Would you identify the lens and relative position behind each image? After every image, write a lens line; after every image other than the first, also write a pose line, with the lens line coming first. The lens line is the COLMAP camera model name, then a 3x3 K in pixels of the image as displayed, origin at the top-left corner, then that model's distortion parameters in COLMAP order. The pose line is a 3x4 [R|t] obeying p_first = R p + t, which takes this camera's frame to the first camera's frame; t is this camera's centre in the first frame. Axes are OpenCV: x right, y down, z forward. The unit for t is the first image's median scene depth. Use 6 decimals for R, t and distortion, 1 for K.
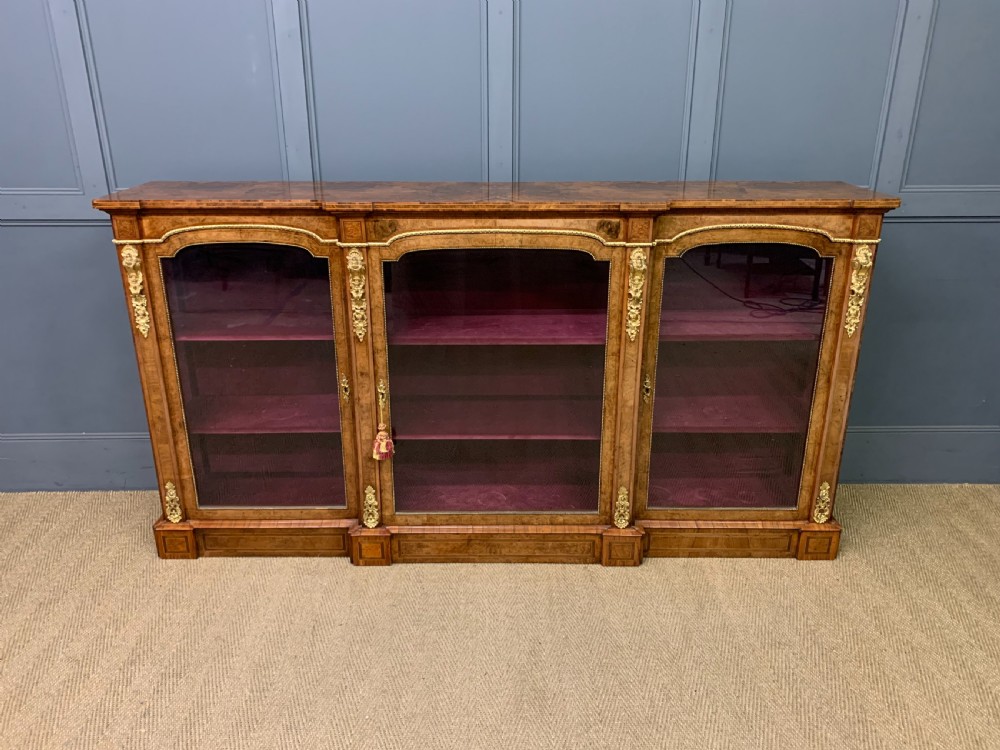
lens RADIAL K [[762.5, 0, 497.0], [0, 762.5, 367.2], [0, 0, 1]] dist [0.040017, -0.055594]
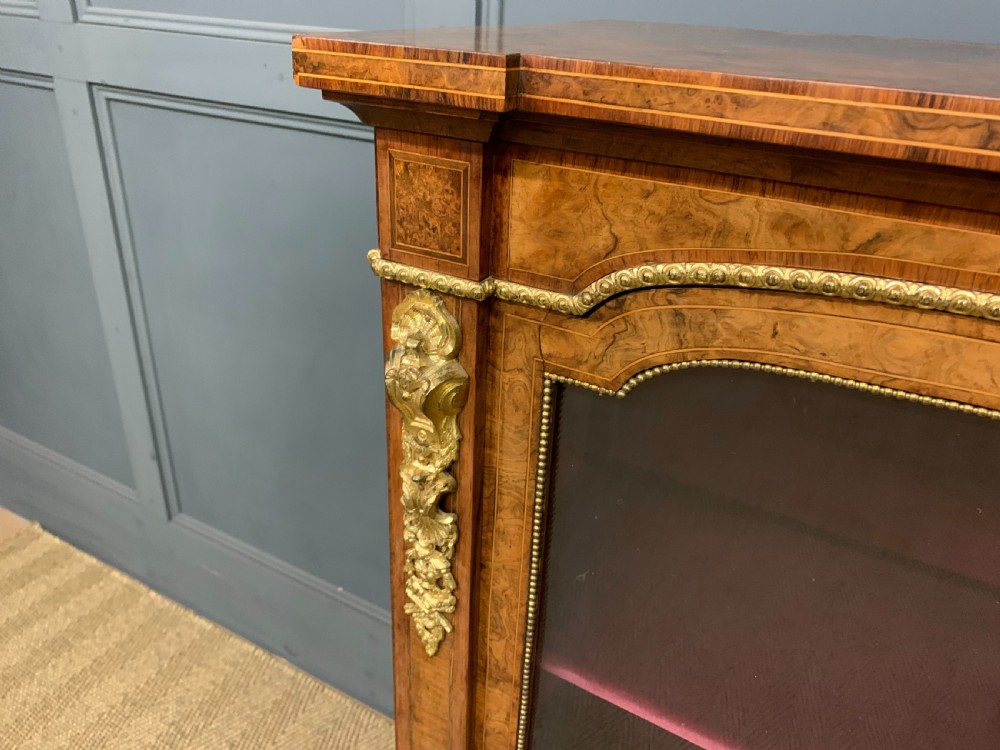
lens RADIAL K [[762.5, 0, 496.2], [0, 762.5, 366.9], [0, 0, 1]] dist [0.040017, -0.055594]
pose [[0.855434, 0.259067, -0.448461, -0.362482], [-0.222217, 0.965743, 0.134013, -0.167280], [0.467817, -0.014983, 0.883699, 0.814657]]
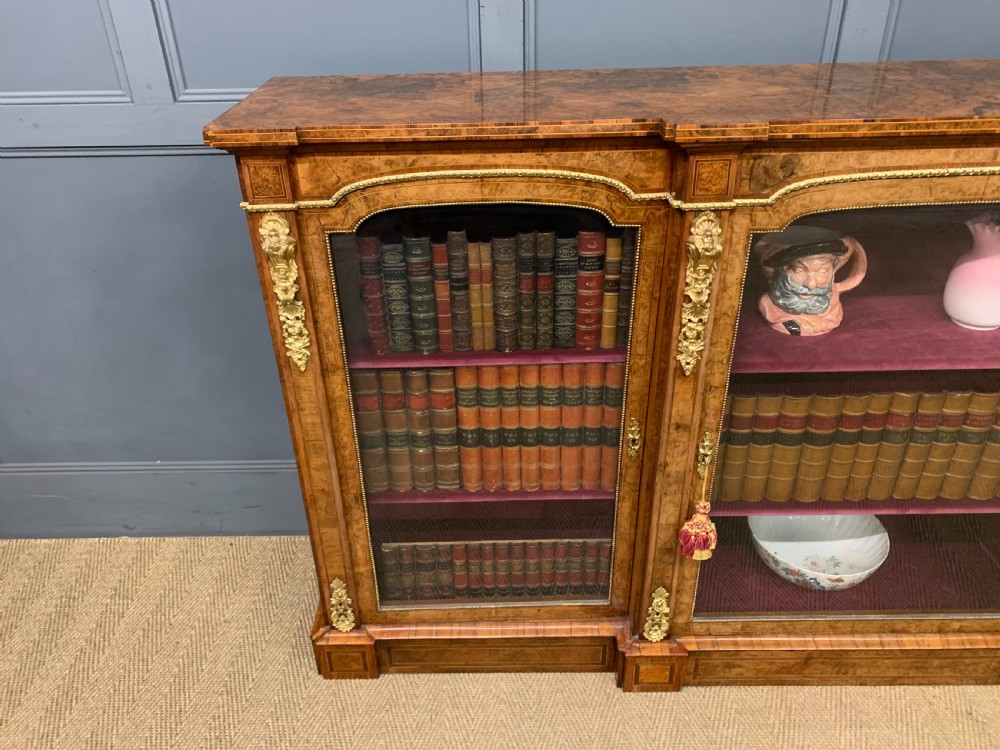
lens RADIAL K [[762.5, 0, 497.3], [0, 762.5, 372.8], [0, 0, 1]] dist [0.040017, -0.055594]
pose [[0.999716, -0.016851, -0.016874, -0.310259], [0.019489, 0.985099, 0.170878, -0.134606], [0.013743, -0.171158, 0.985148, 0.450759]]
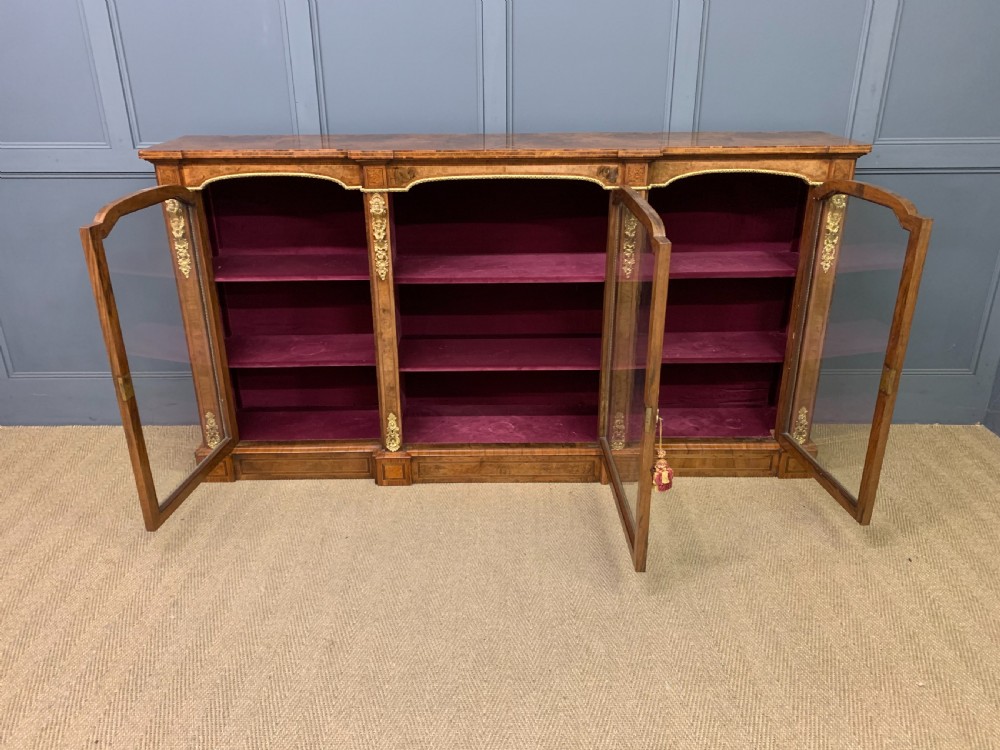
lens RADIAL K [[762.5, 0, 499.8], [0, 762.5, 372.2], [0, 0, 1]] dist [0.040017, -0.055594]
pose [[0.999962, -0.007887, 0.003845, -0.014973], [0.007698, 0.998871, 0.046886, 0.049399], [-0.004210, -0.046855, 0.998893, -0.110135]]
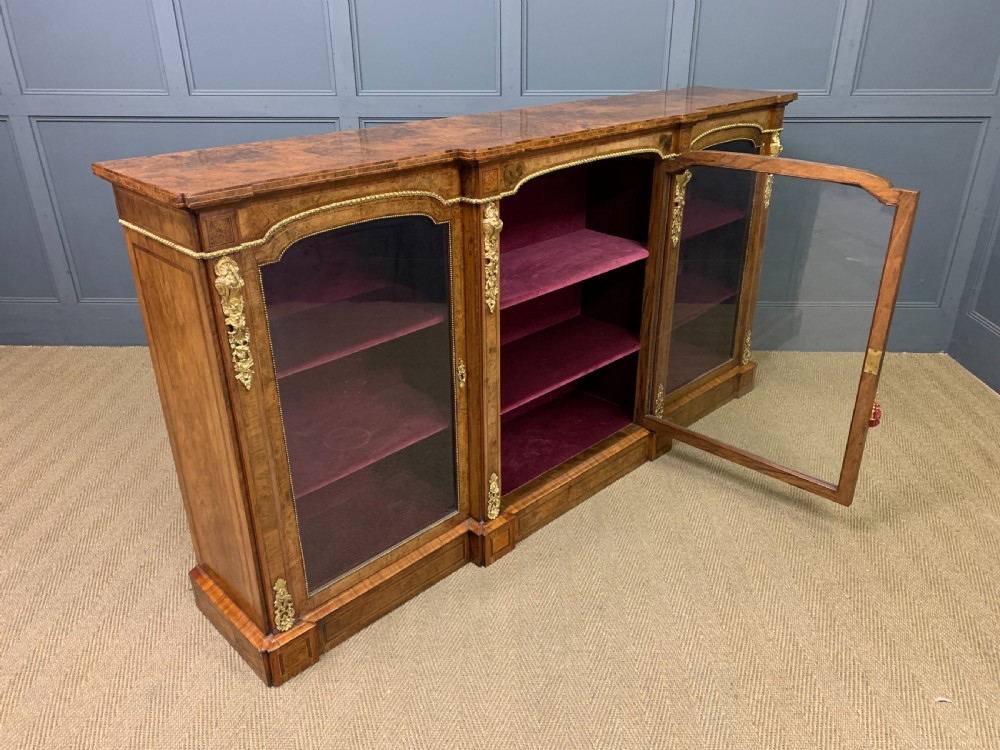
lens RADIAL K [[762.5, 0, 505.8], [0, 762.5, 378.7], [0, 0, 1]] dist [0.040017, -0.055594]
pose [[0.713179, -0.310821, 0.628304, -0.734904], [0.252225, 0.950072, 0.183702, -0.117234], [-0.654032, 0.027462, 0.755968, 0.344979]]
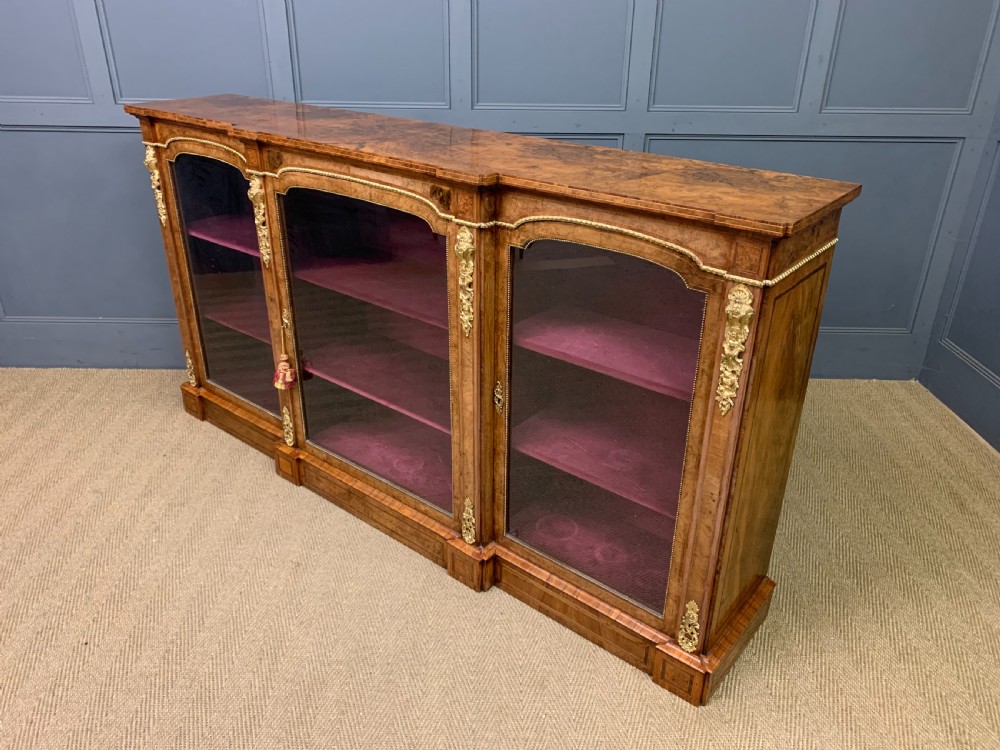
lens RADIAL K [[762.5, 0, 497.5], [0, 762.5, 372.9], [0, 0, 1]] dist [0.040017, -0.055594]
pose [[0.778027, 0.287356, -0.558659, 0.688035], [-0.232860, 0.957823, 0.168377, -0.145674], [0.583481, -0.000913, 0.812127, 0.342014]]
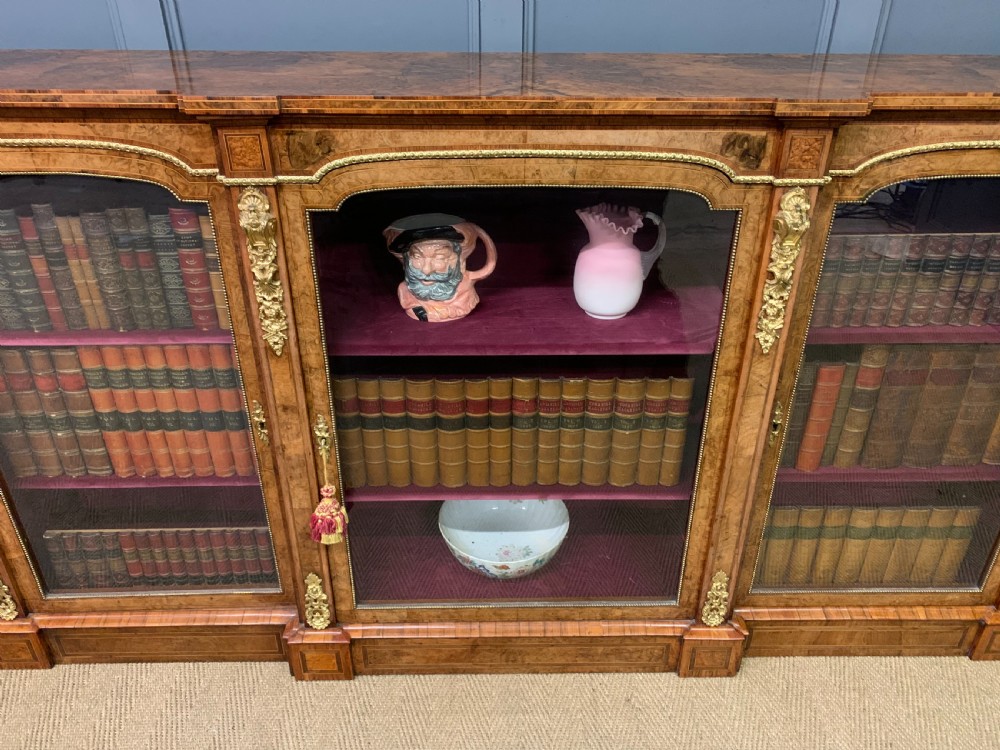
lens RADIAL K [[762.5, 0, 505.3], [0, 762.5, 379.7], [0, 0, 1]] dist [0.040017, -0.055594]
pose [[0.999797, -0.003305, 0.019886, -0.024809], [0.000007, 0.986529, 0.163585, -0.108007], [-0.020159, -0.163552, 0.986329, 0.446688]]
